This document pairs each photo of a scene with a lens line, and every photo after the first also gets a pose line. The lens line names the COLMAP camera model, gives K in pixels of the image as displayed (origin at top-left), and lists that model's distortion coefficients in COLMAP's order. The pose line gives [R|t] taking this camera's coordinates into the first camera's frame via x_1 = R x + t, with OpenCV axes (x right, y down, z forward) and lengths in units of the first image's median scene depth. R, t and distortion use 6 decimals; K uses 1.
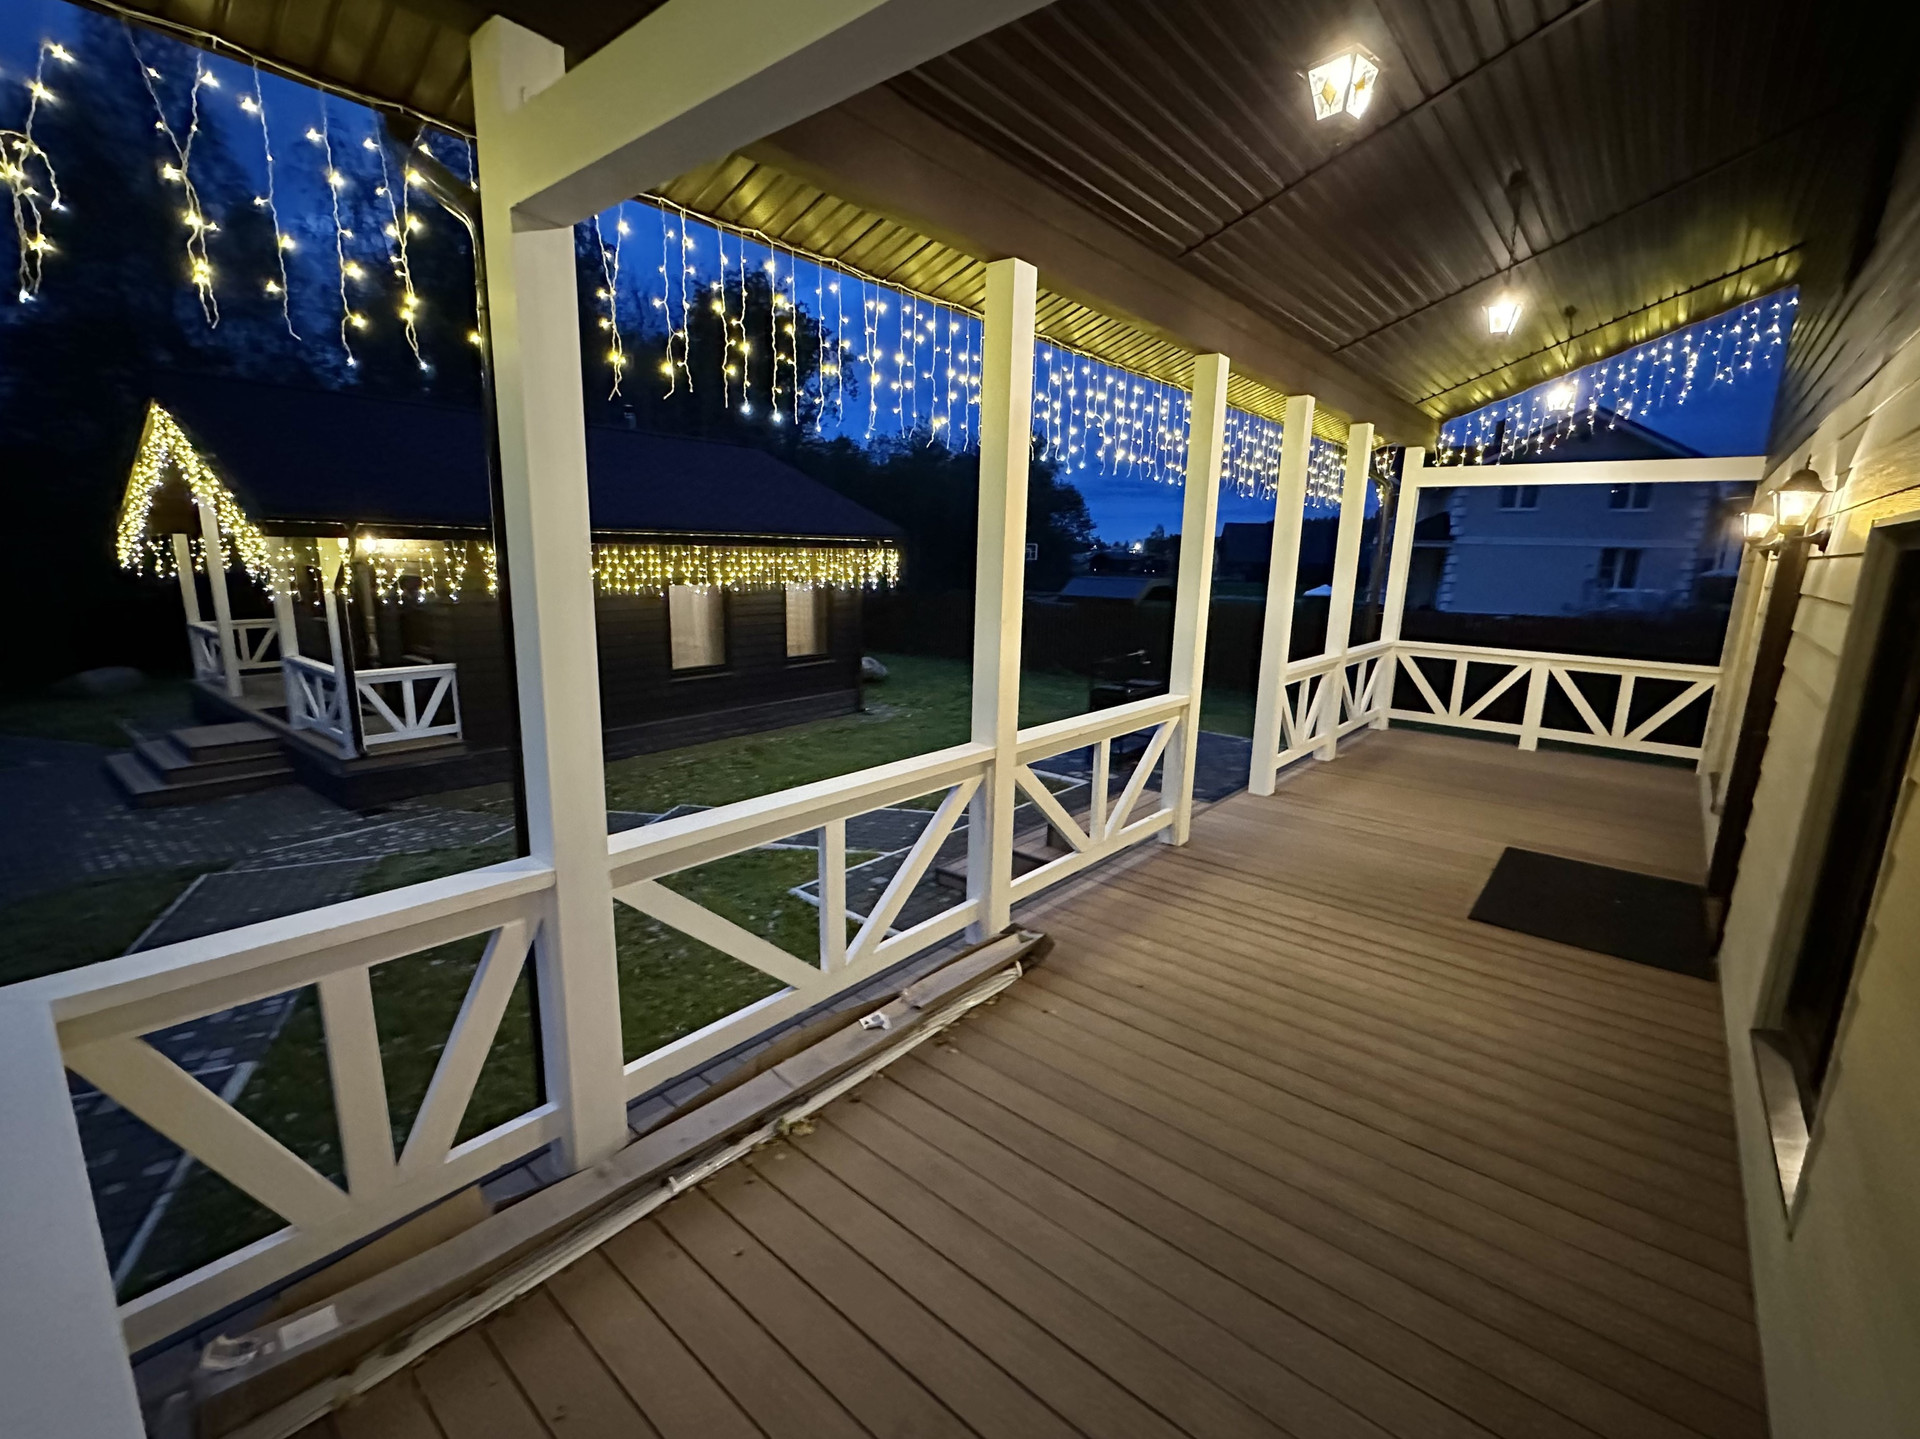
lens RADIAL K [[824.9, 0, 957.1], [0, 824.9, 706.6], [0, 0, 1]] dist [-0.004007, -0.000199]
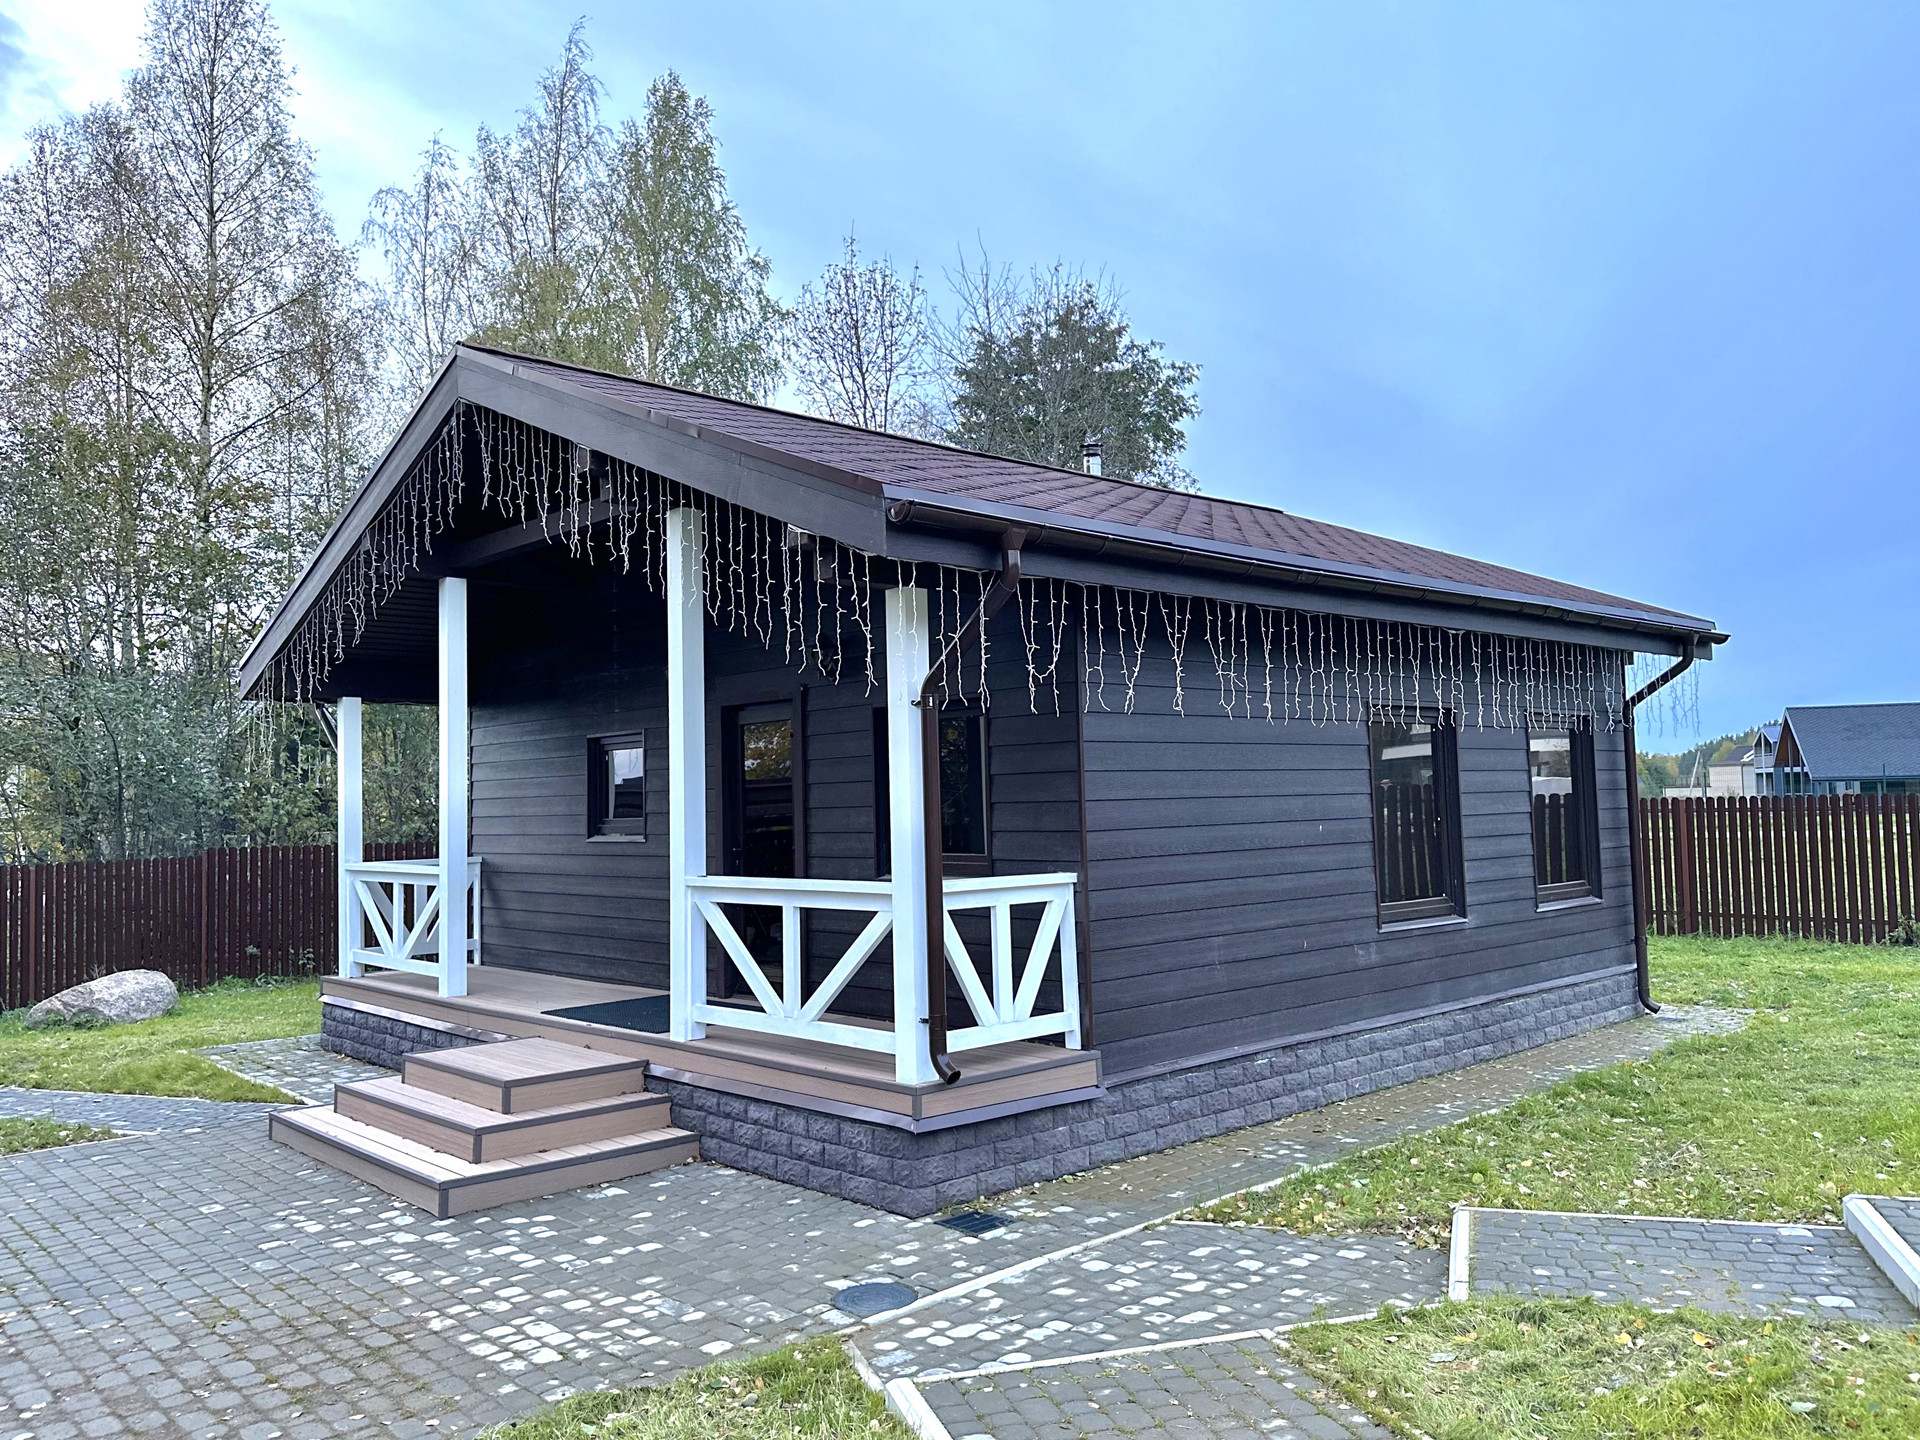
lens RADIAL K [[1394.1, 0, 944.6], [0, 1394.1, 718.9], [0, 0, 1]] dist [0.024435, -0.009598]
pose [[0.988037, -0.056116, -0.143645, -0.596634], [0.017336, 0.965958, -0.258117, 0.063900], [0.153240, 0.252539, 0.955375, 0.266321]]
